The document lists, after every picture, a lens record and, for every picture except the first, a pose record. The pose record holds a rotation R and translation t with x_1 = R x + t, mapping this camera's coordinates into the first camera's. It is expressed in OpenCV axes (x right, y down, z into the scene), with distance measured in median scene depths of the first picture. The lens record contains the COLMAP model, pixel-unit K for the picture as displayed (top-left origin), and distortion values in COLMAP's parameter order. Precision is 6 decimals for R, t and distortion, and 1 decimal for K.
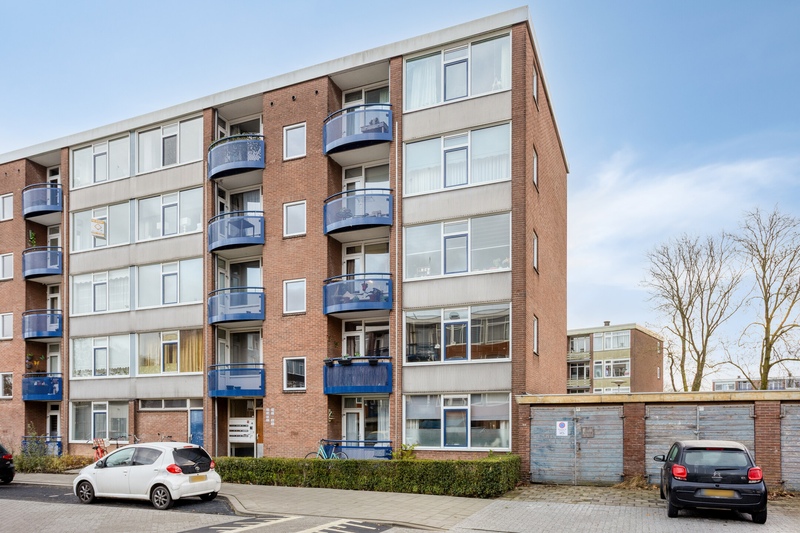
lens RADIAL K [[539.7, 0, 401.1], [0, 539.7, 270.8], [0, 0, 1]] dist [-0.004148, 0.006765]
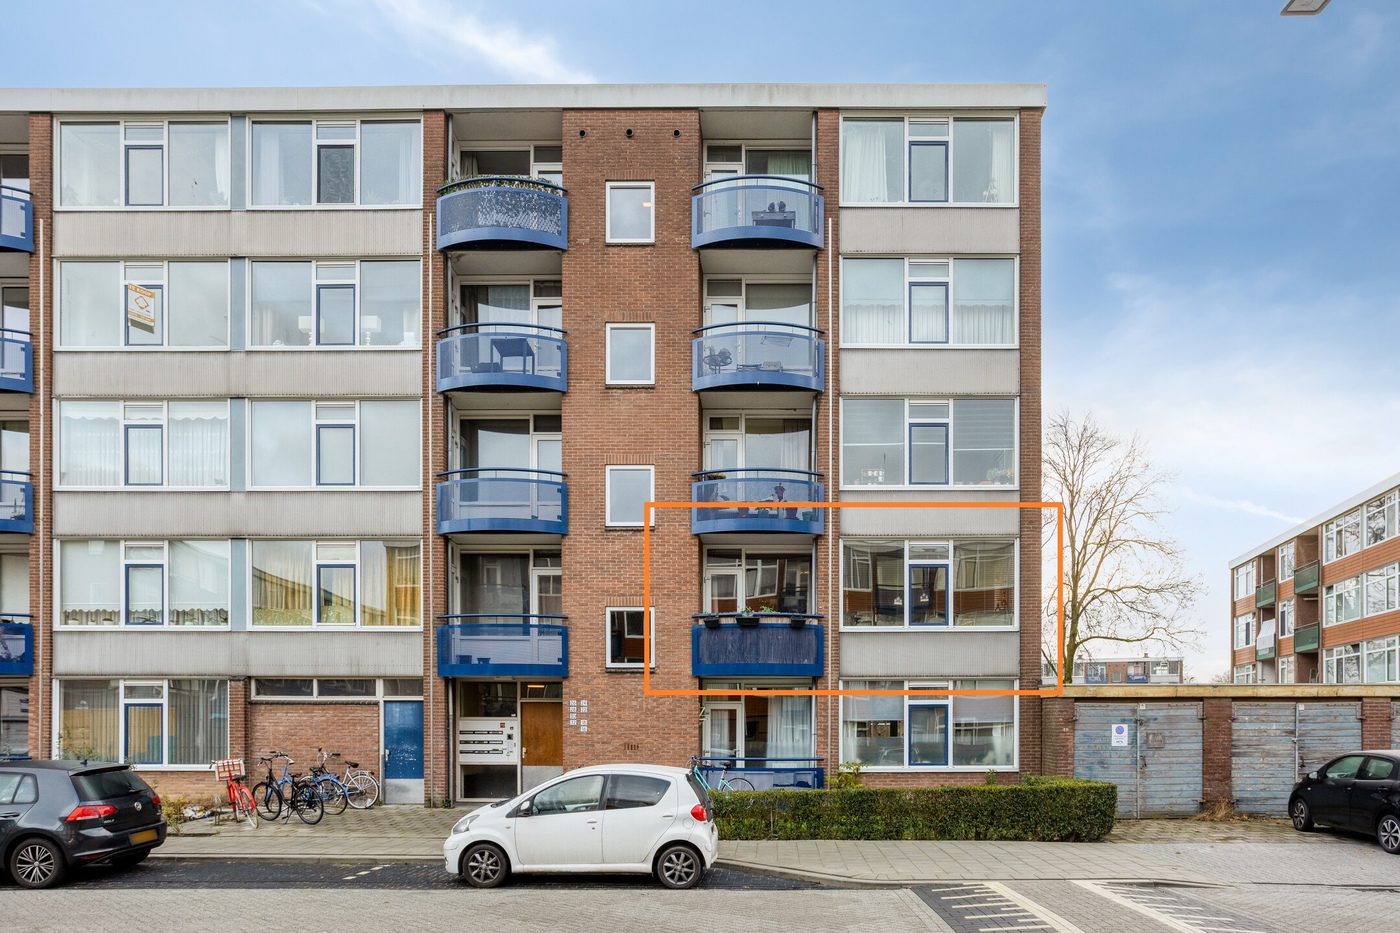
lens RADIAL K [[956.4, 0, 699.8], [0, 956.4, 456.6], [0, 0, 1]] dist [-0.013804, 0.008977]
pose [[0.923537, 0.104780, 0.368919, -0.490018], [-0.104289, 0.994318, -0.021331, 0.020771], [-0.369058, -0.018774, 0.929217, 0.073144]]
